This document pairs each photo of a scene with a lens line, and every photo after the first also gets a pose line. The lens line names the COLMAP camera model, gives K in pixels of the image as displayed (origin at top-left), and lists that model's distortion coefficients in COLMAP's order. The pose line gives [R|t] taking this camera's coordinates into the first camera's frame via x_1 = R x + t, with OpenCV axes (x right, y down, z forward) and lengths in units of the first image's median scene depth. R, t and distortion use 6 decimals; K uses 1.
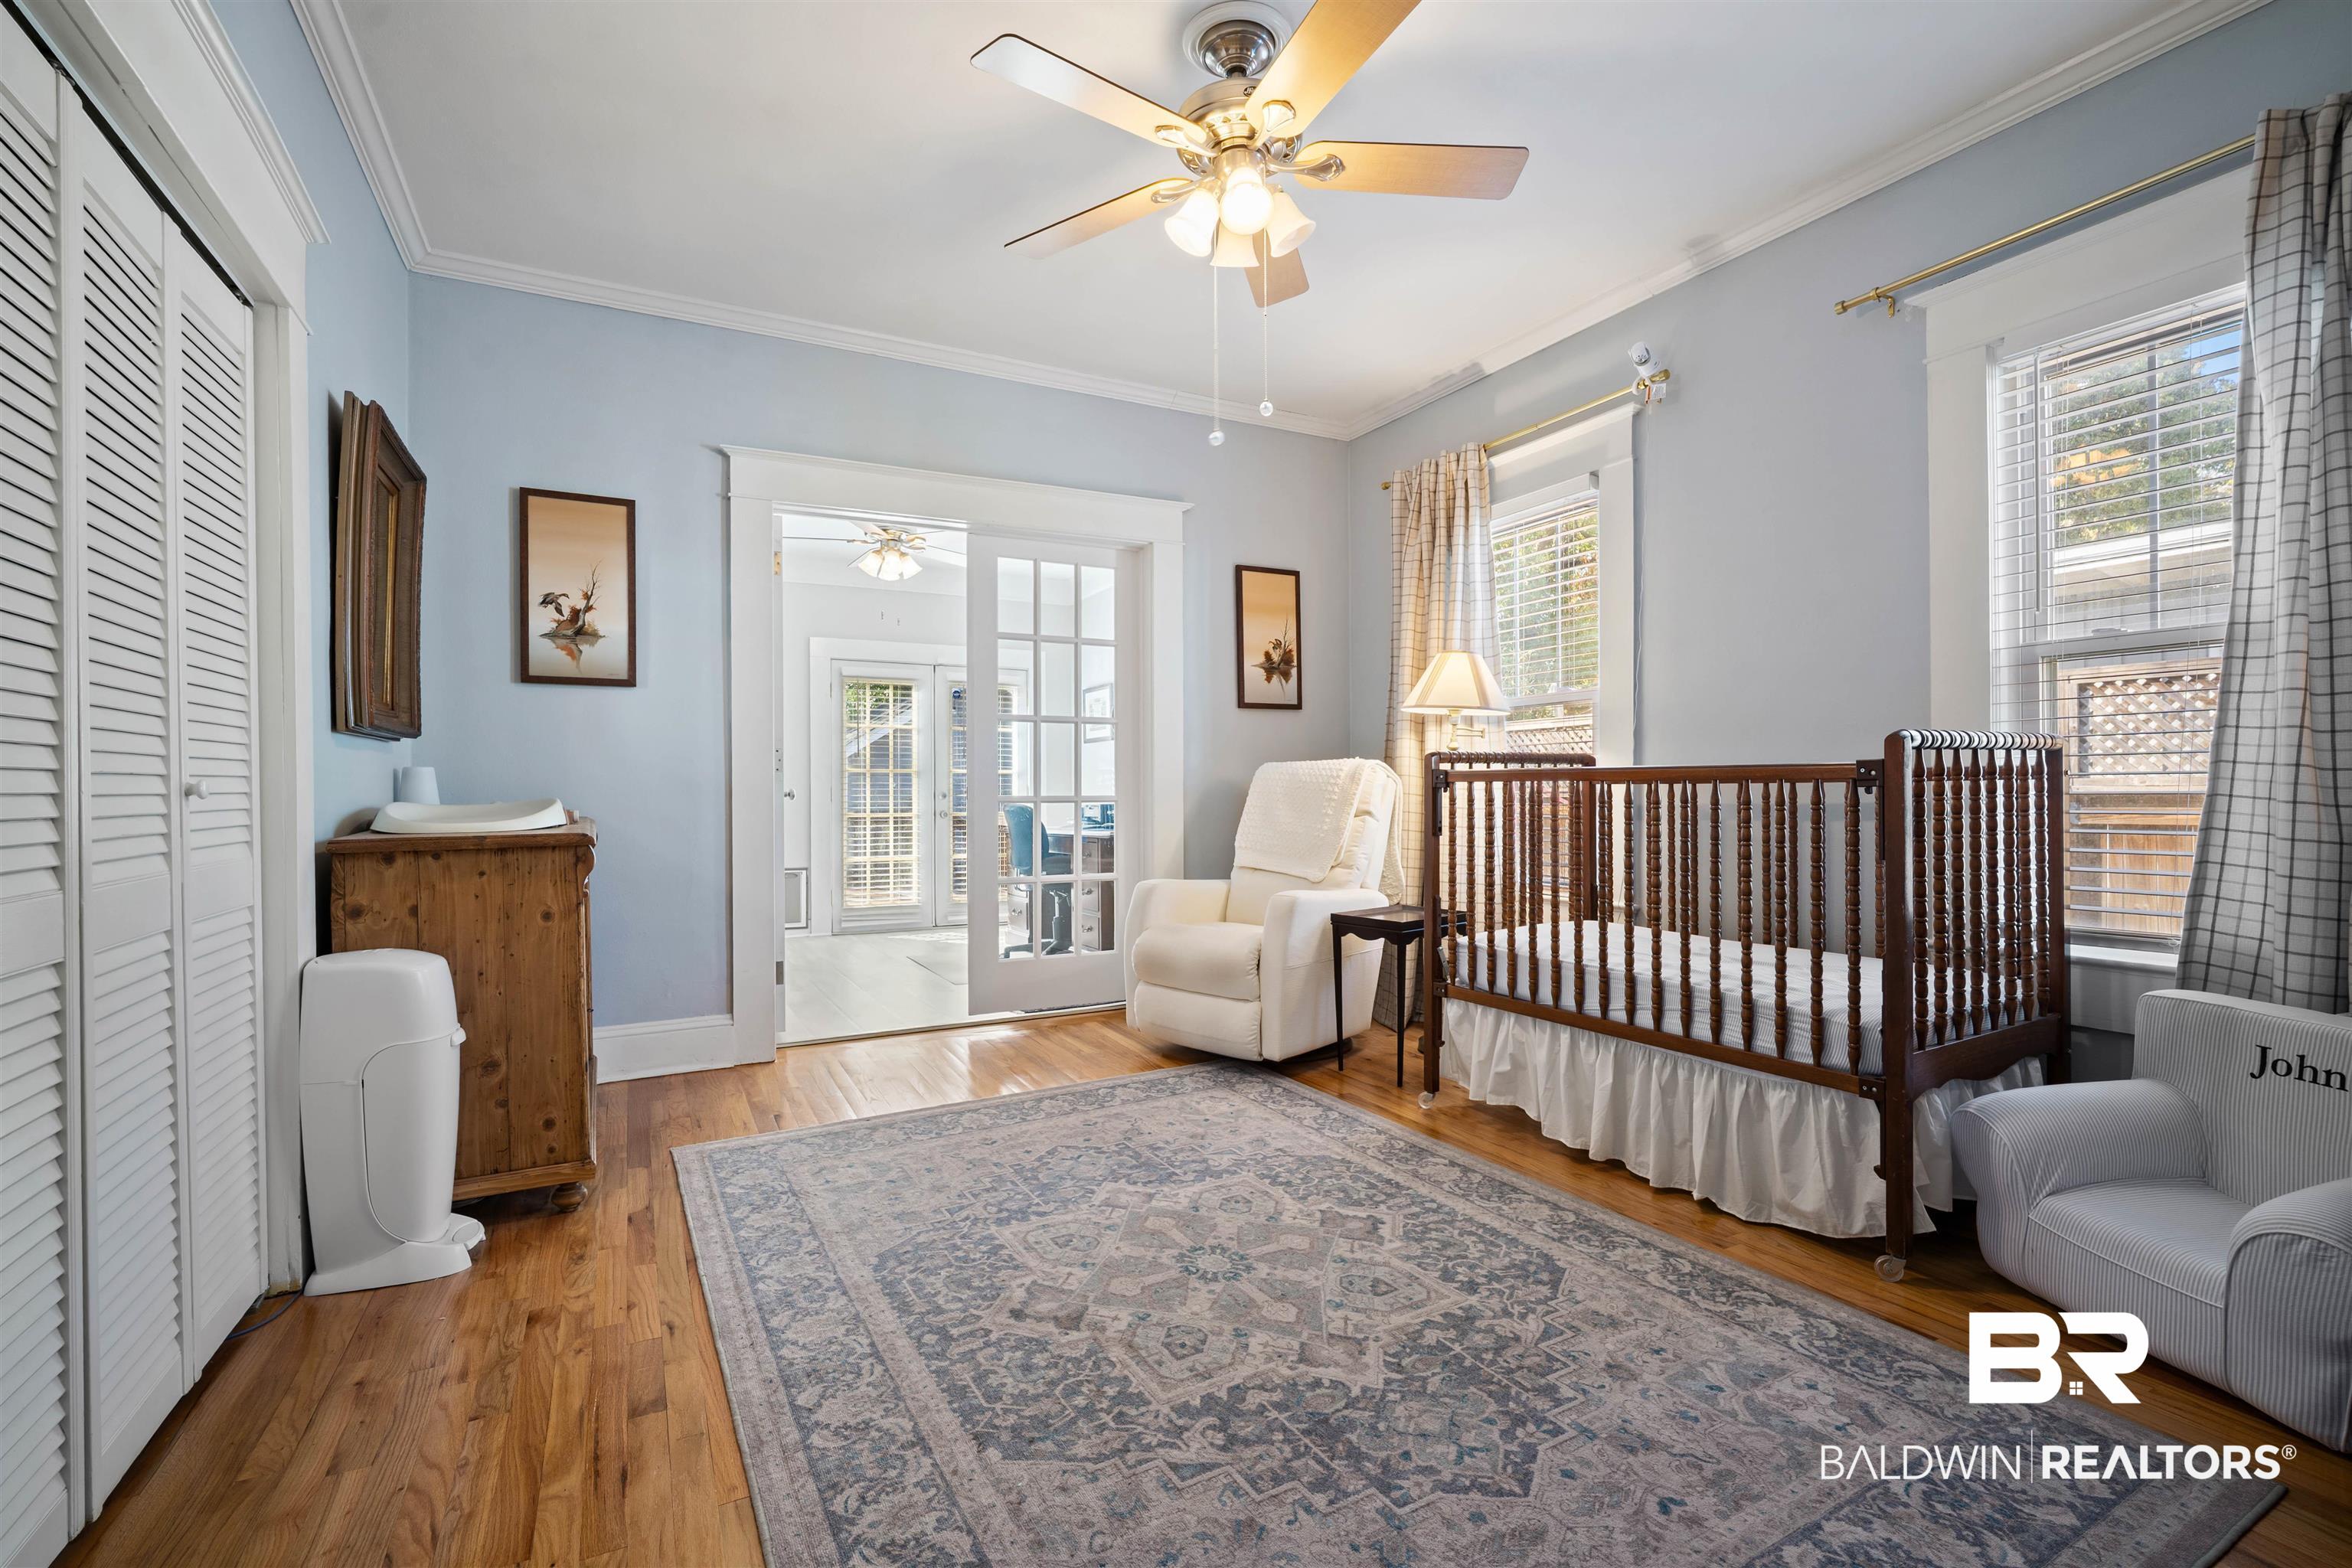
lens RADIAL K [[1039.9, 0, 1182.5], [0, 1039.9, 777.2], [0, 0, 1]] dist [-0.007759, 0.002935]
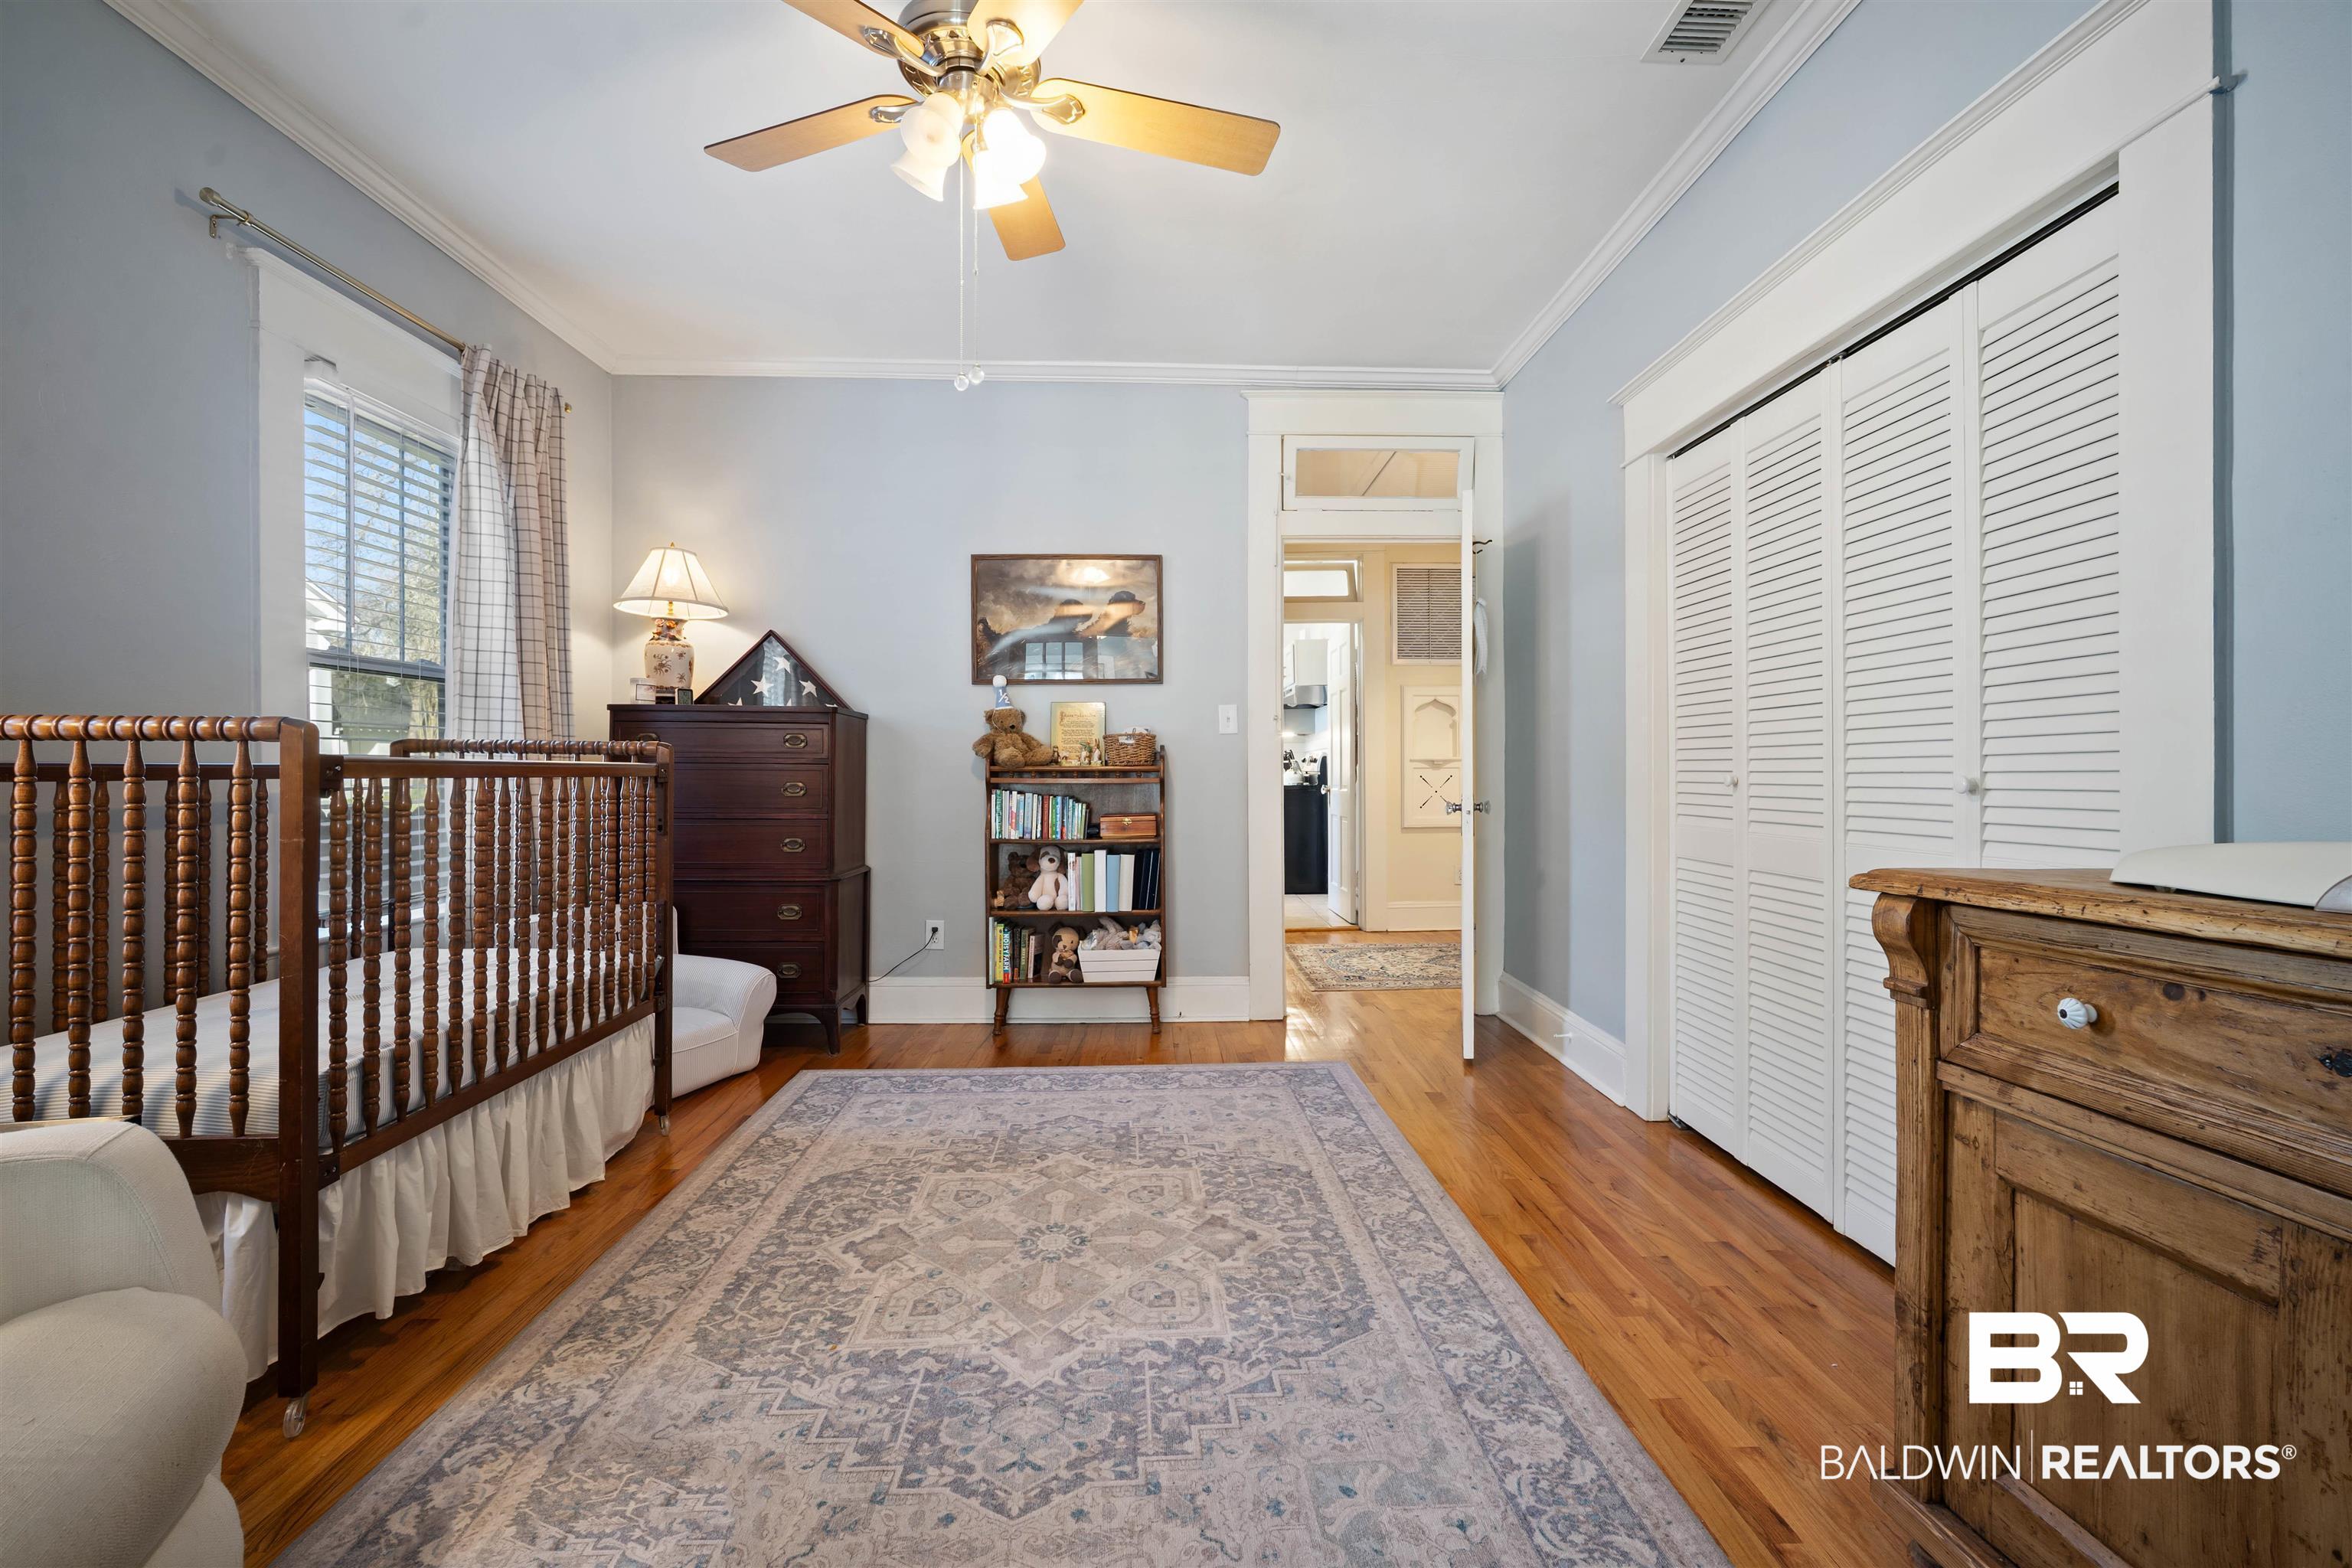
lens RADIAL K [[1039.9, 0, 1185.7], [0, 1039.9, 786.8], [0, 0, 1]] dist [-0.007759, 0.002935]
pose [[-0.897146, -0.002993, 0.441723, -0.511166], [-0.002267, 0.999995, 0.002171, 0.009780], [-0.441728, 0.000946, -0.897149, 1.754162]]
